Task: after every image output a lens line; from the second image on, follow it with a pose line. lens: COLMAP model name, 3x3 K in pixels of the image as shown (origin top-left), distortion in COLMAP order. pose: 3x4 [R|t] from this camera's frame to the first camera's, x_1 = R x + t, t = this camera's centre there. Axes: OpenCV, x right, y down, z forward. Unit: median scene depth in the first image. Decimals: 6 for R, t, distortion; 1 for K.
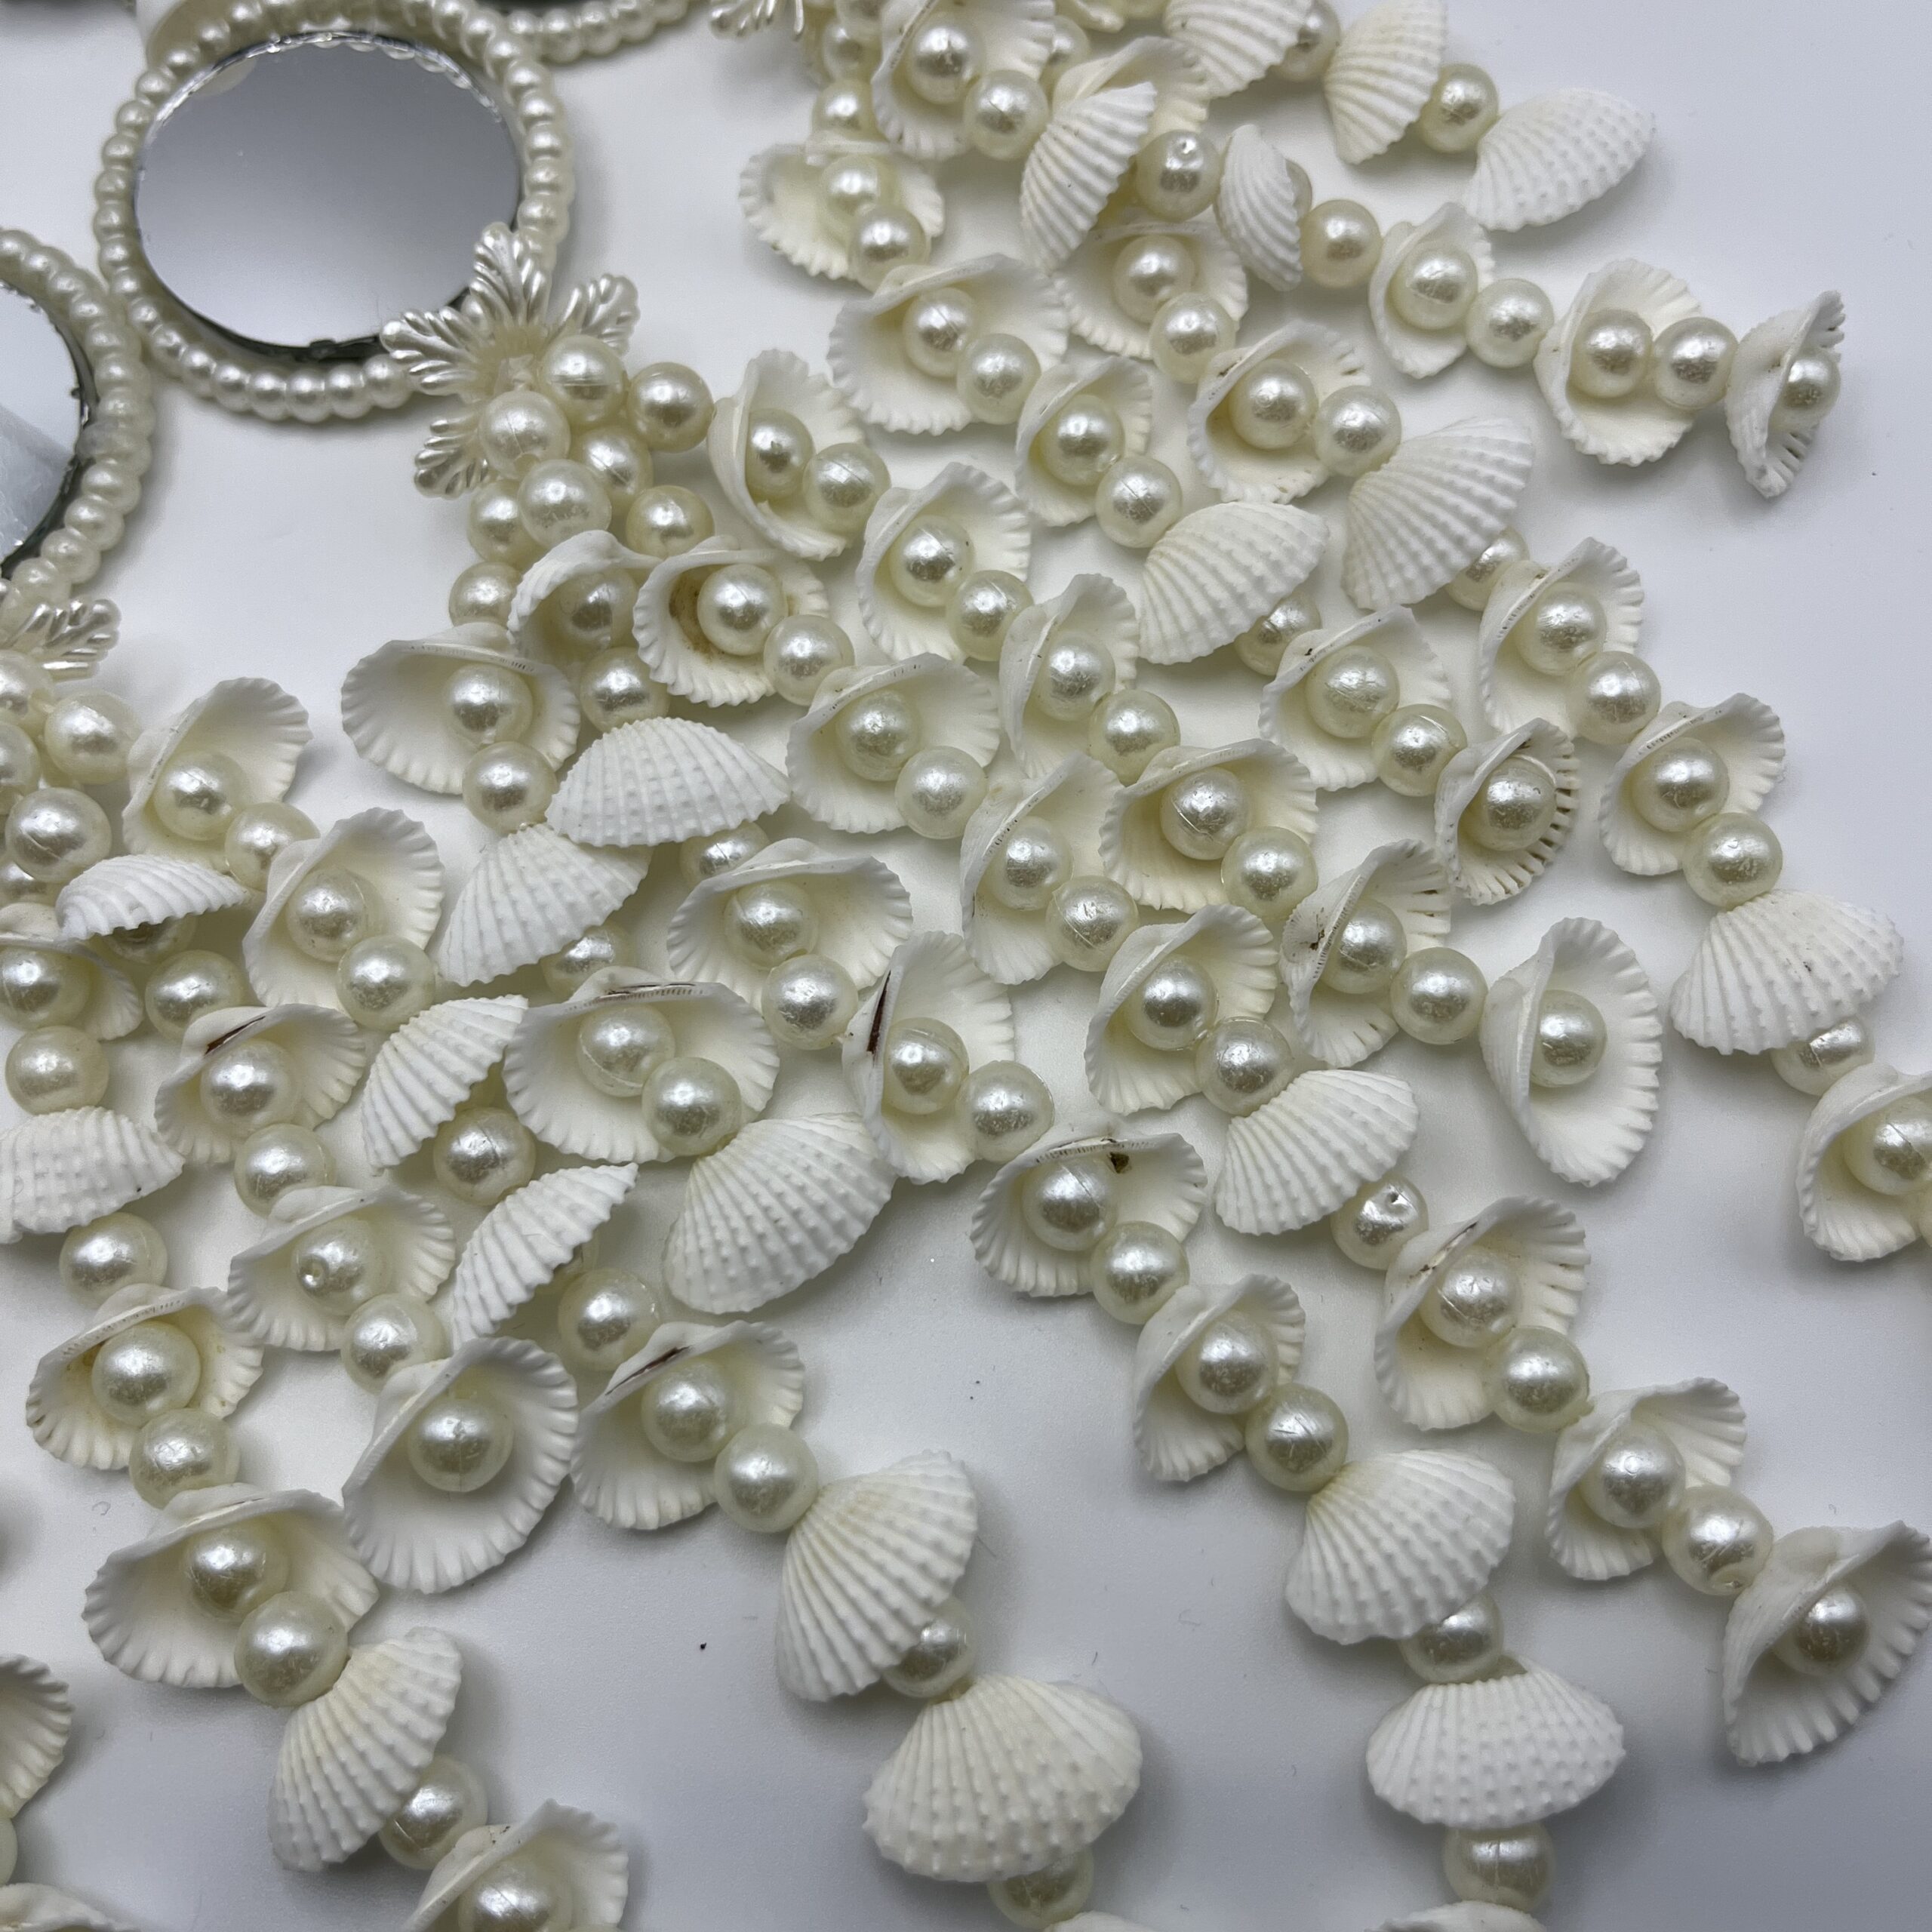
lens RADIAL K [[2030.0, 0, 1007.1], [0, 2030.0, 999.5], [0, 0, 1]] dist [-0.011389, 0.000000]
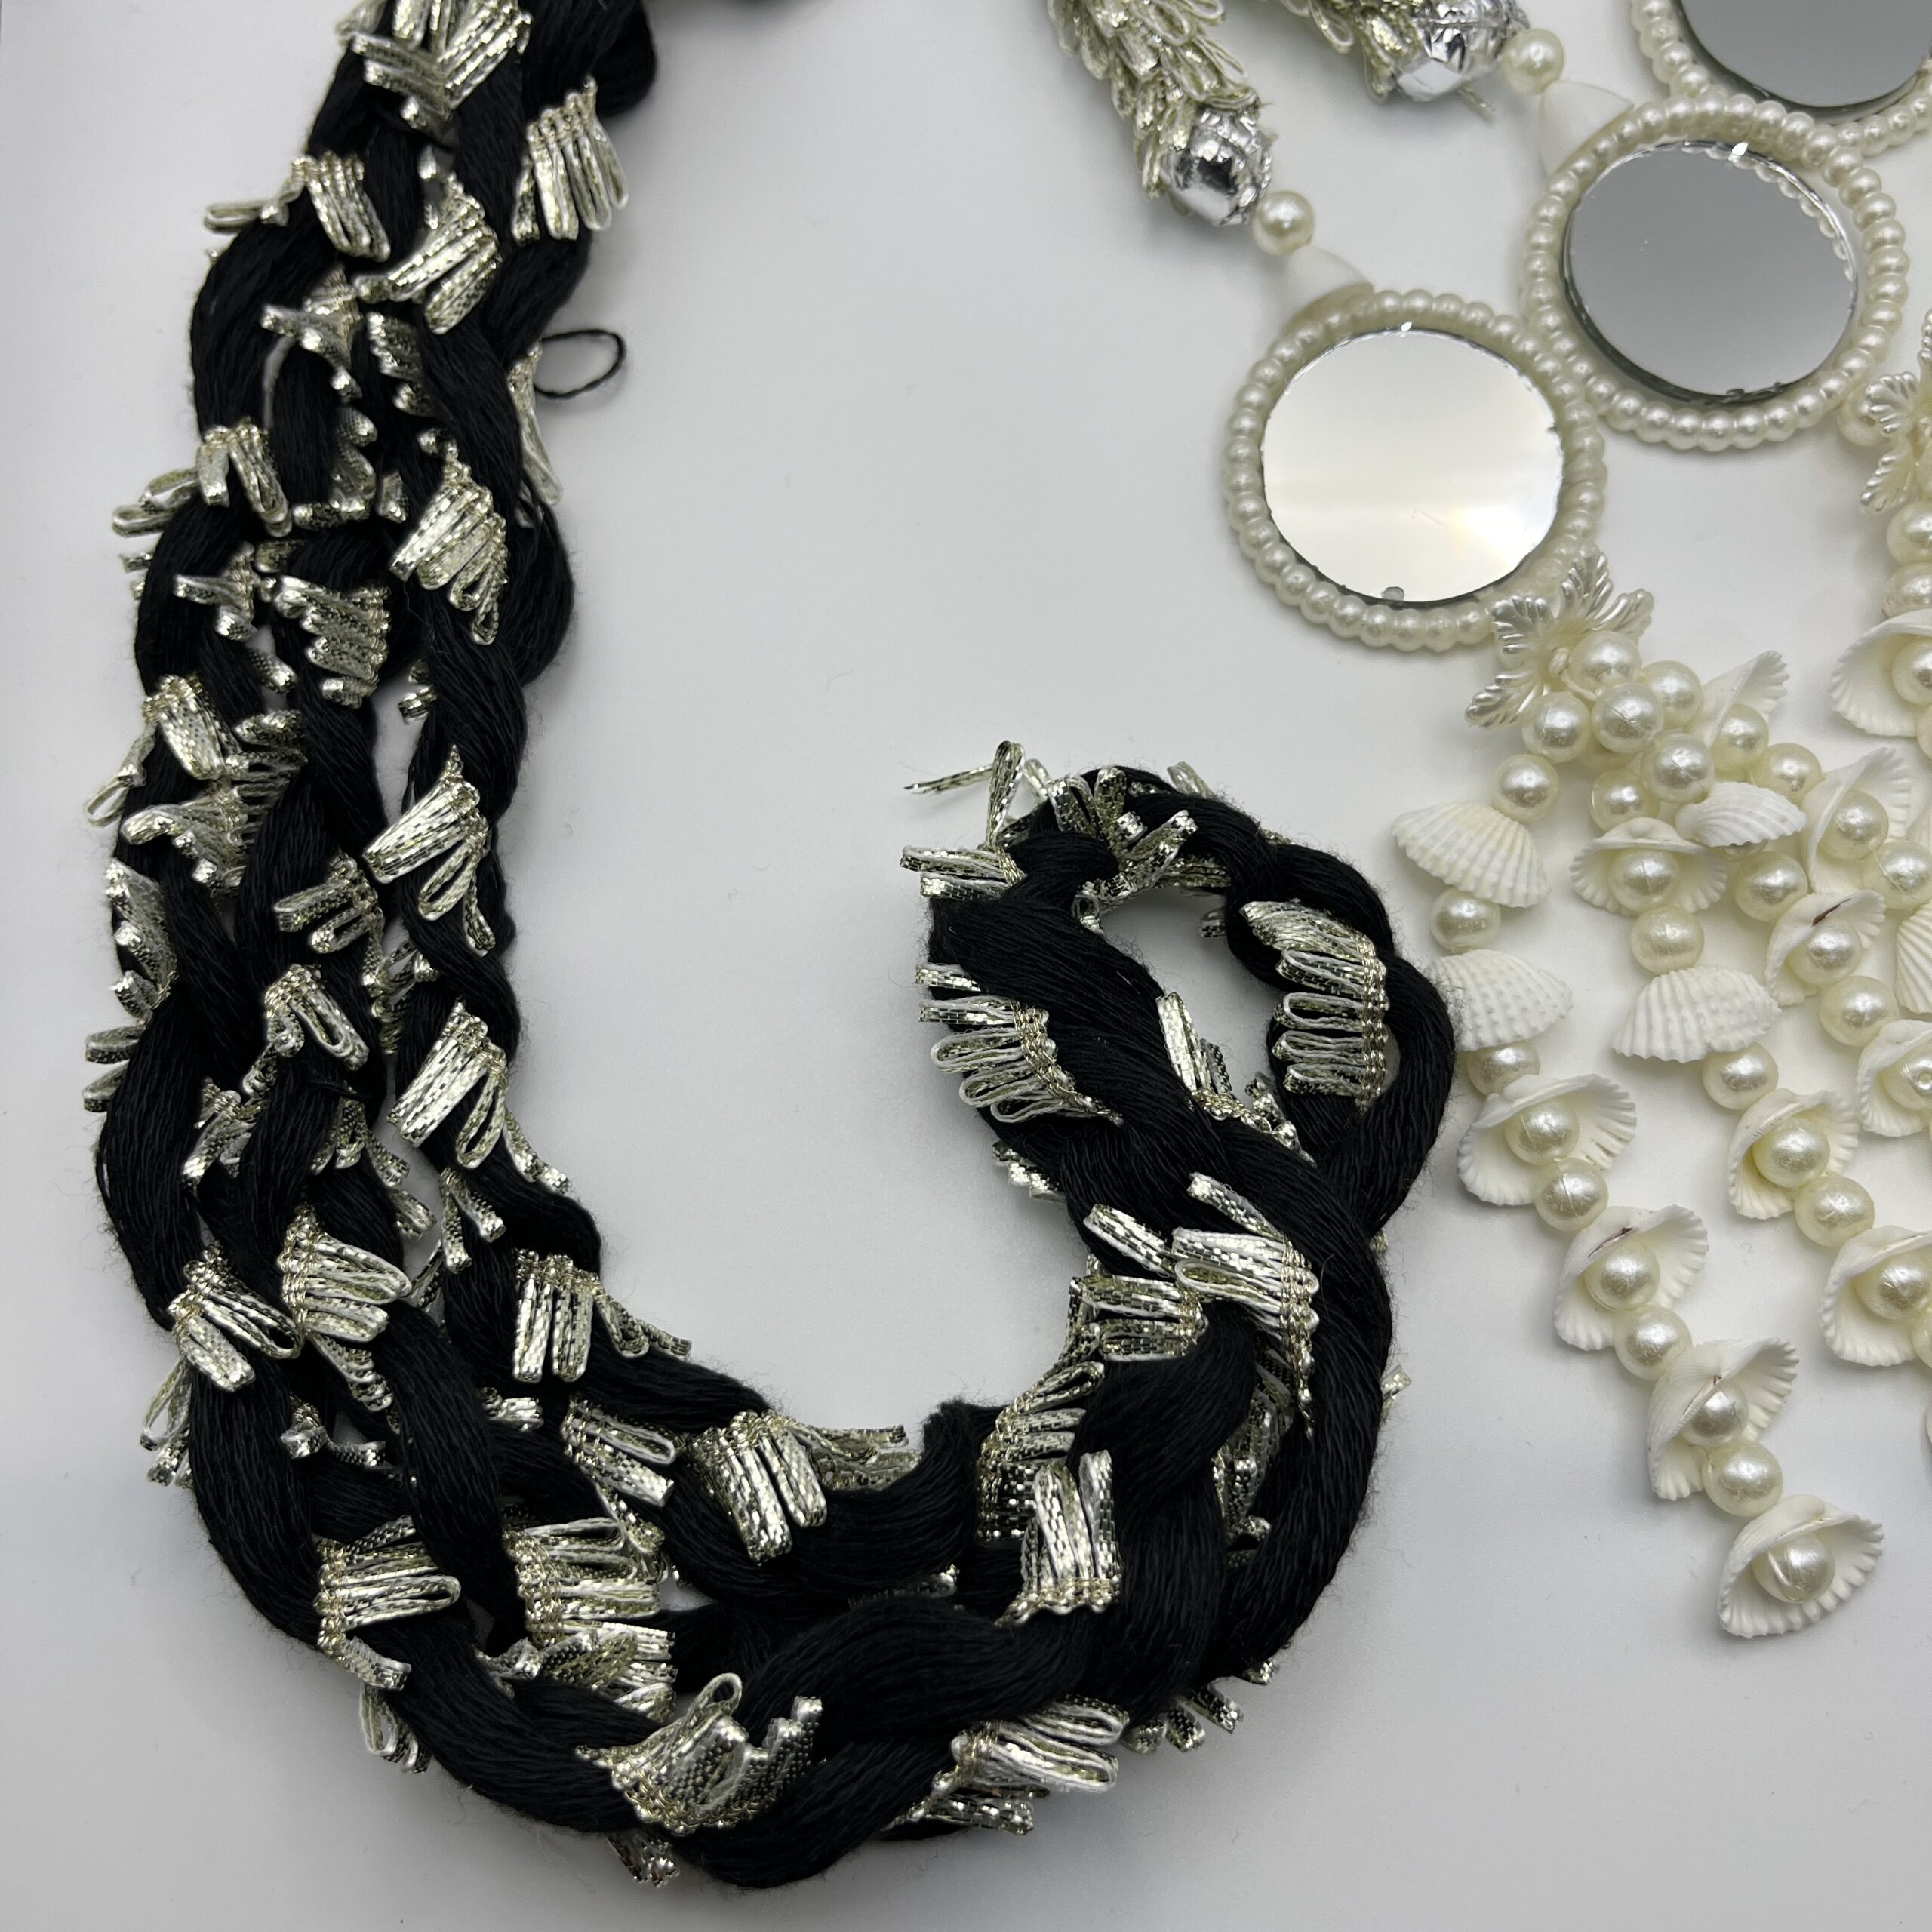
lens RADIAL K [[2030.0, 0, 906.1], [0, 2030.0, 1016.5], [0, 0, 1]] dist [-0.011389, 0.000000]
pose [[0.999776, 0.001763, -0.021098, -0.935755], [-0.000692, 0.998715, 0.050666, 0.017797], [0.021161, -0.050640, 0.998493, -0.385167]]
